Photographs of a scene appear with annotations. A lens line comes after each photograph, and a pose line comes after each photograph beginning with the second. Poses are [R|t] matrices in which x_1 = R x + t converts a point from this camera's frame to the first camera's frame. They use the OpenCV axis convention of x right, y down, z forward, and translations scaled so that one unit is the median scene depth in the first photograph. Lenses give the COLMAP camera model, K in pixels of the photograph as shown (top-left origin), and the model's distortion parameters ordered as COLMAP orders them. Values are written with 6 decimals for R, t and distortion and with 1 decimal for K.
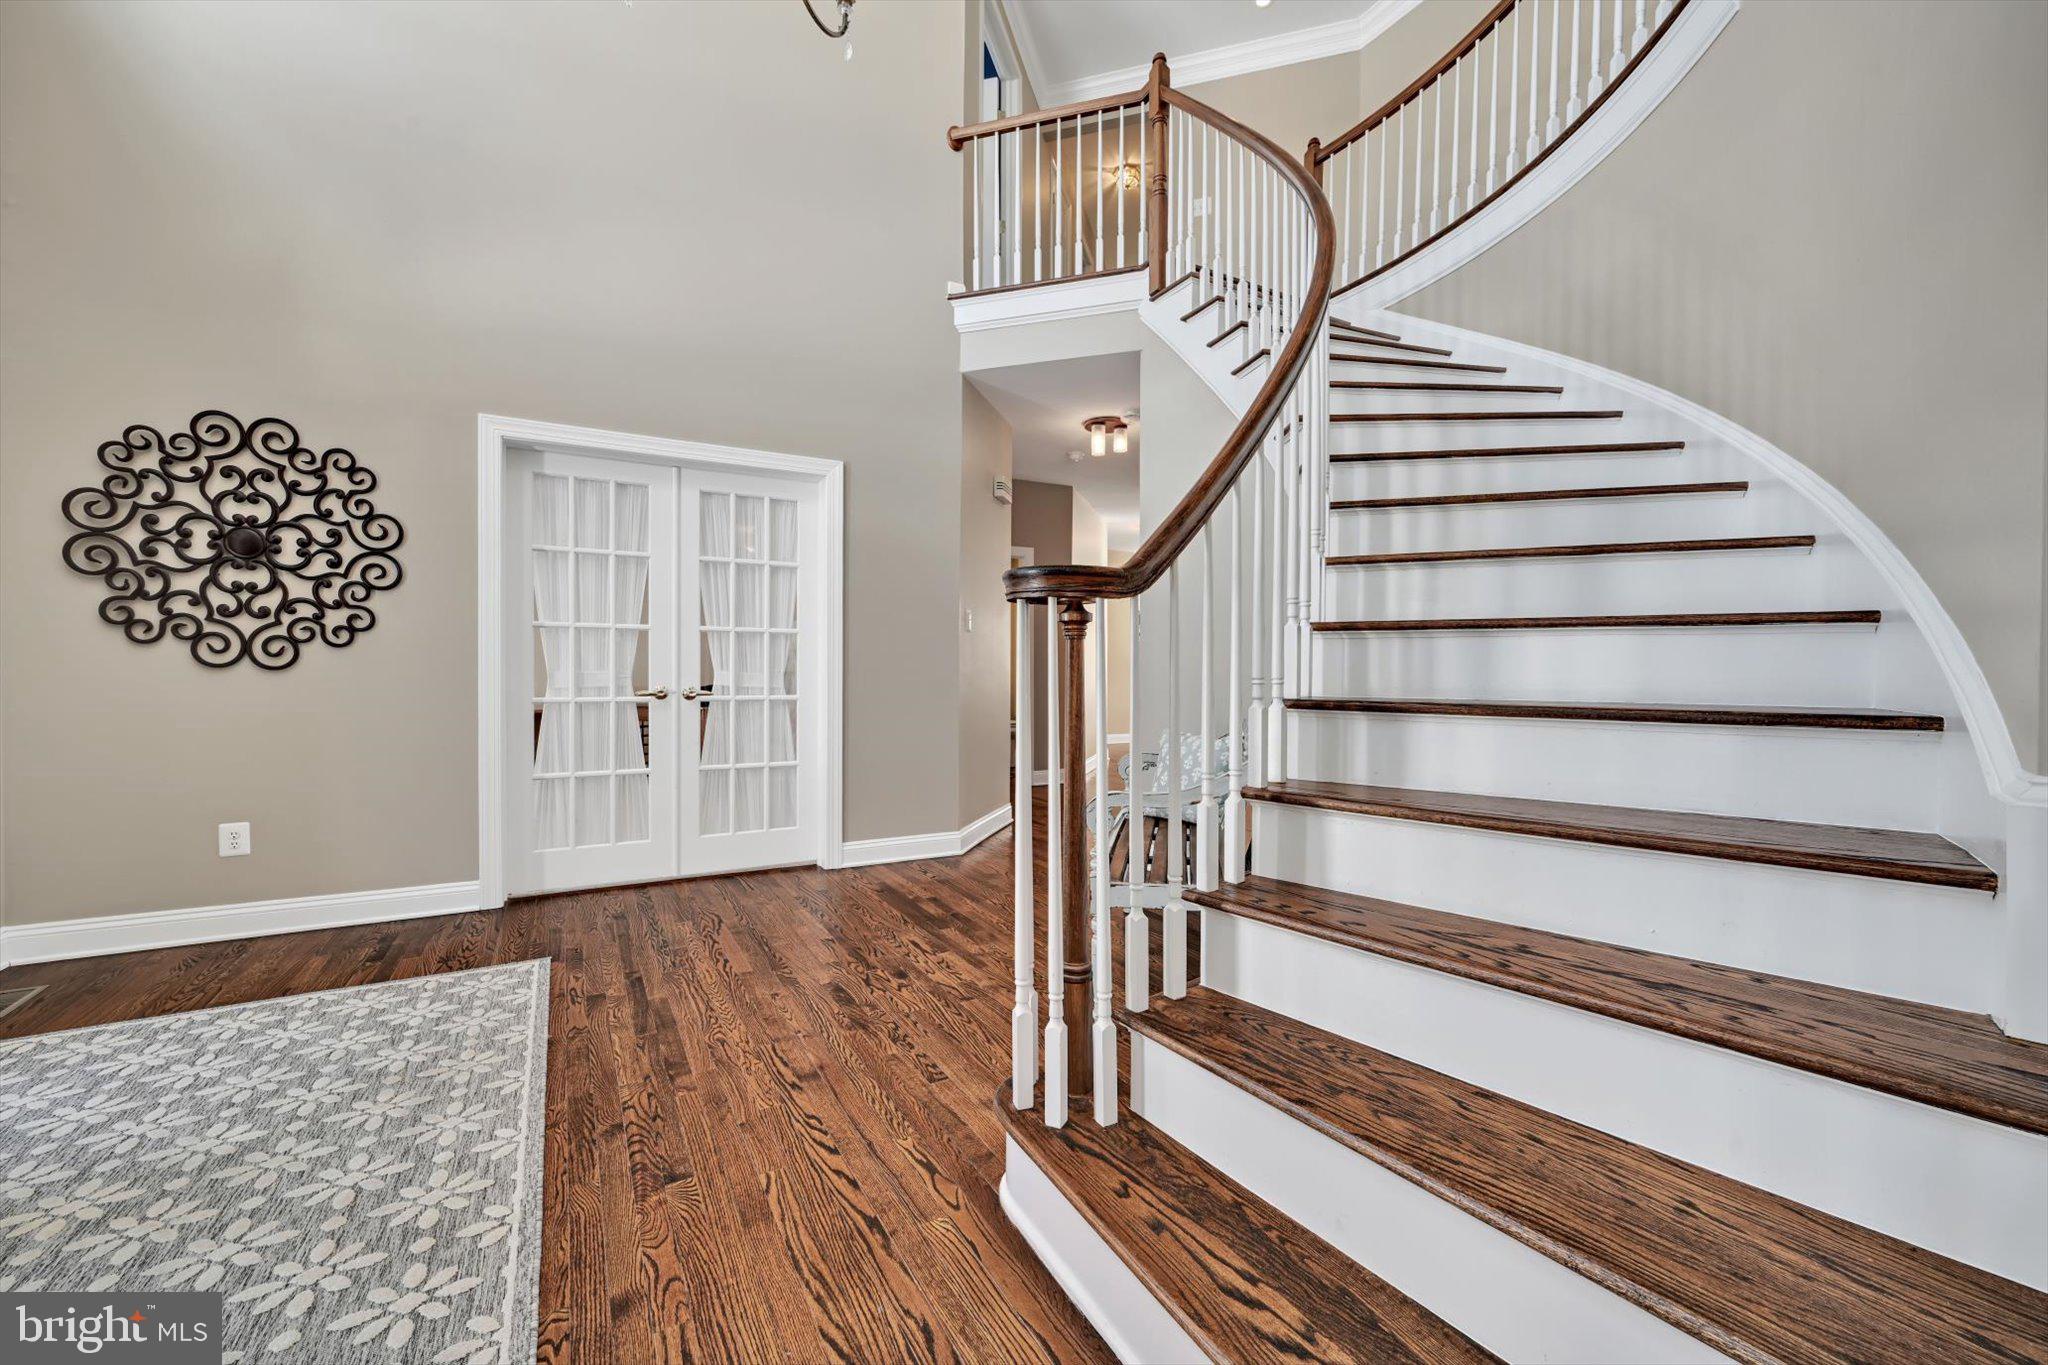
lens RADIAL K [[817.6, 0, 1030.0], [0, 817.6, 667.3], [0, 0, 1]] dist [-0.001502, -0.000112]
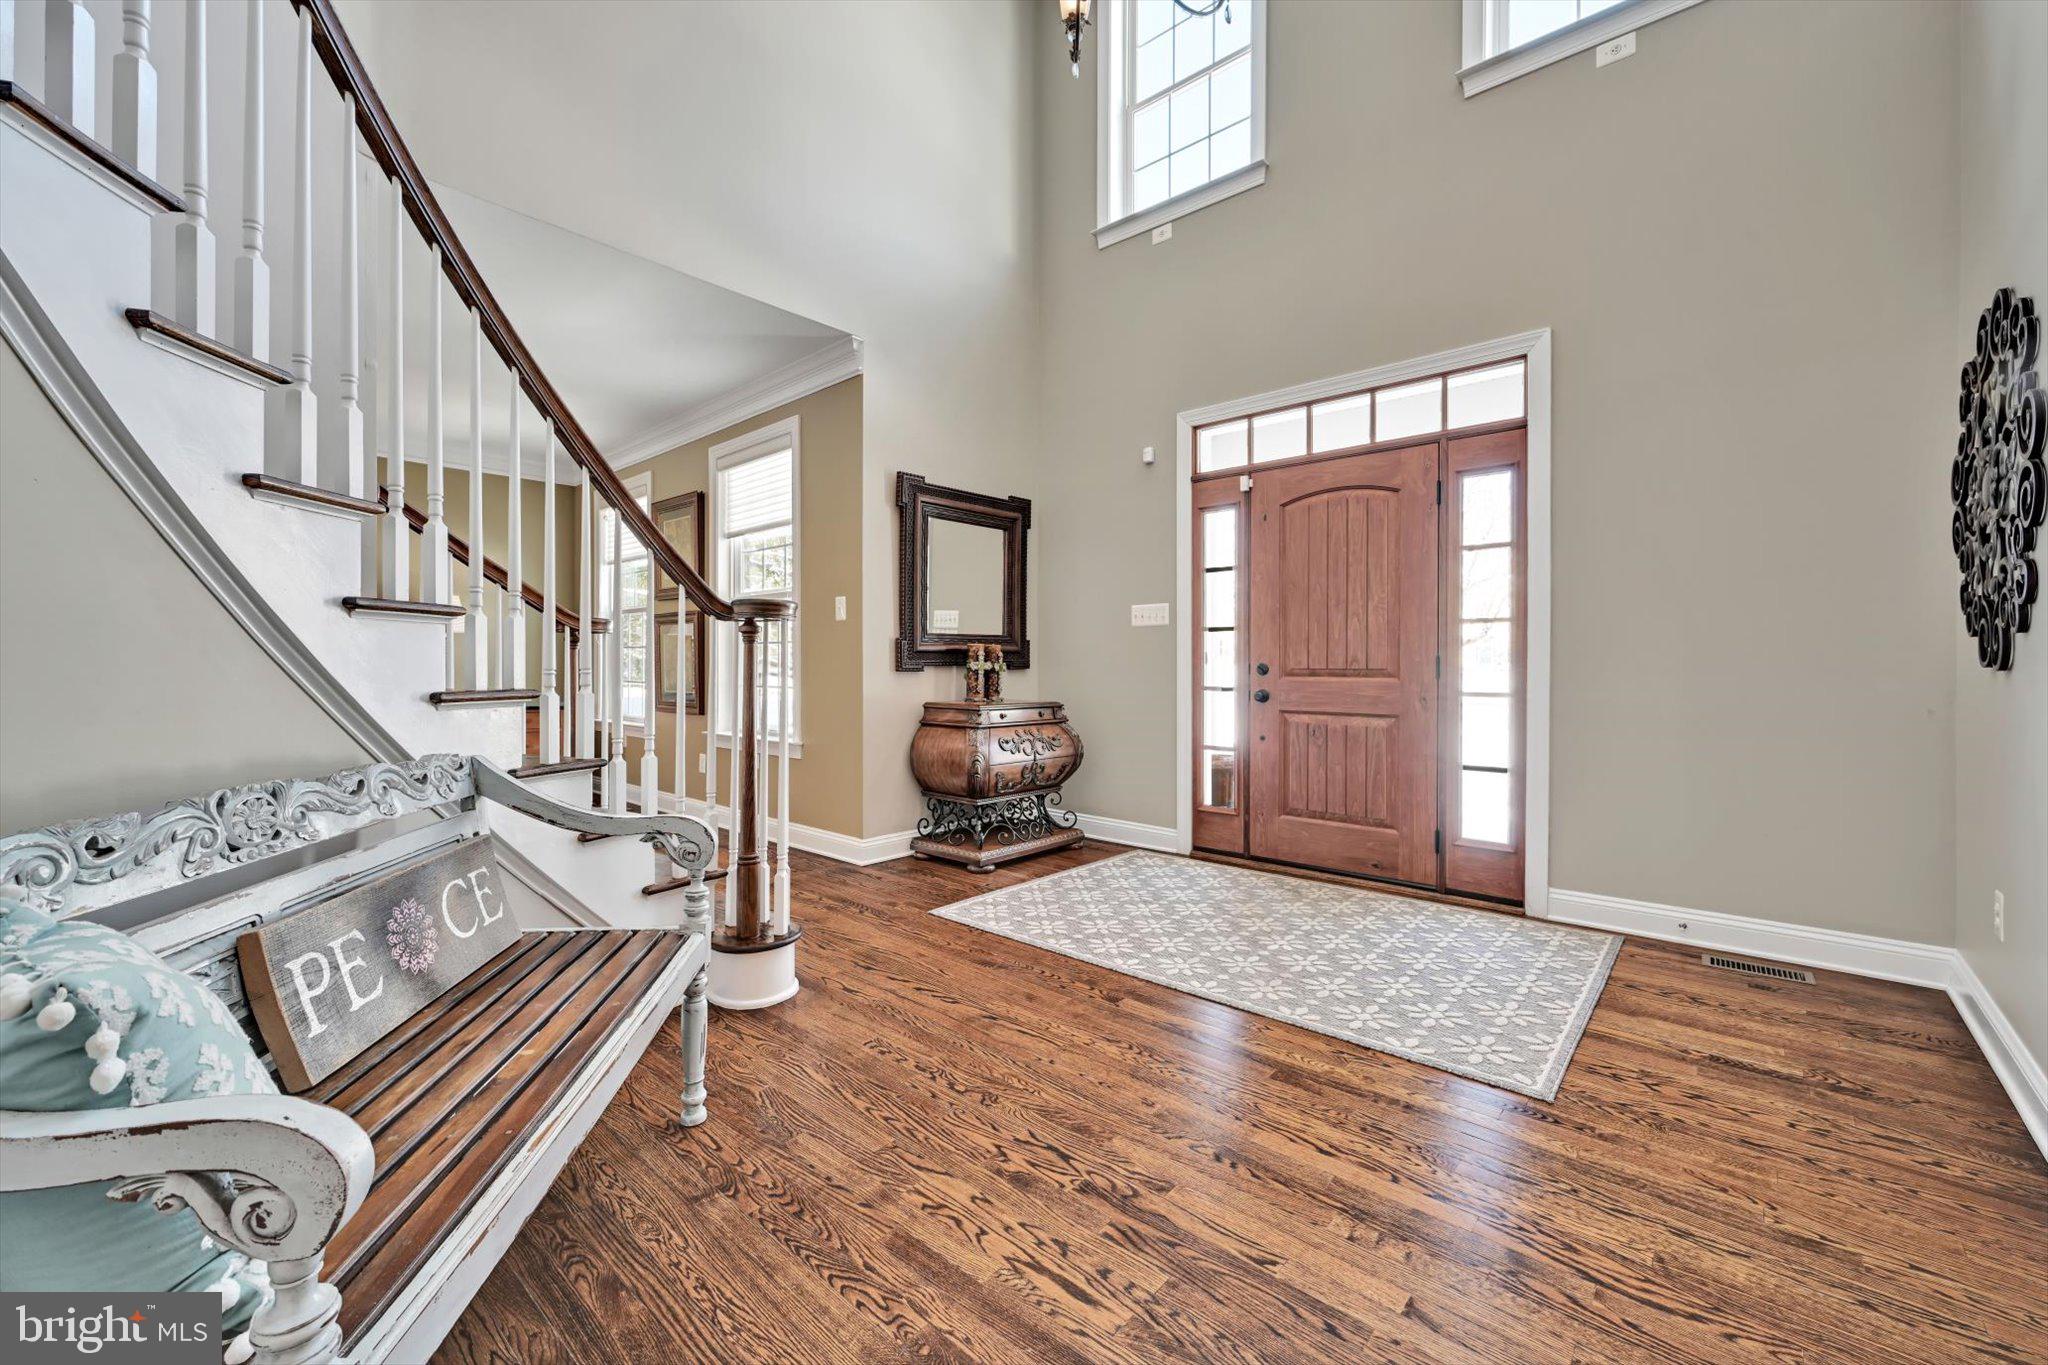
lens RADIAL K [[817.6, 0, 1030.0], [0, 817.6, 667.3], [0, 0, 1]] dist [-0.001502, -0.000112]
pose [[-0.948049, -0.005059, -0.318084, 0.036857], [-0.005040, 0.999987, -0.000881, 0.009190], [0.318084, 0.000767, -0.948062, 2.147620]]
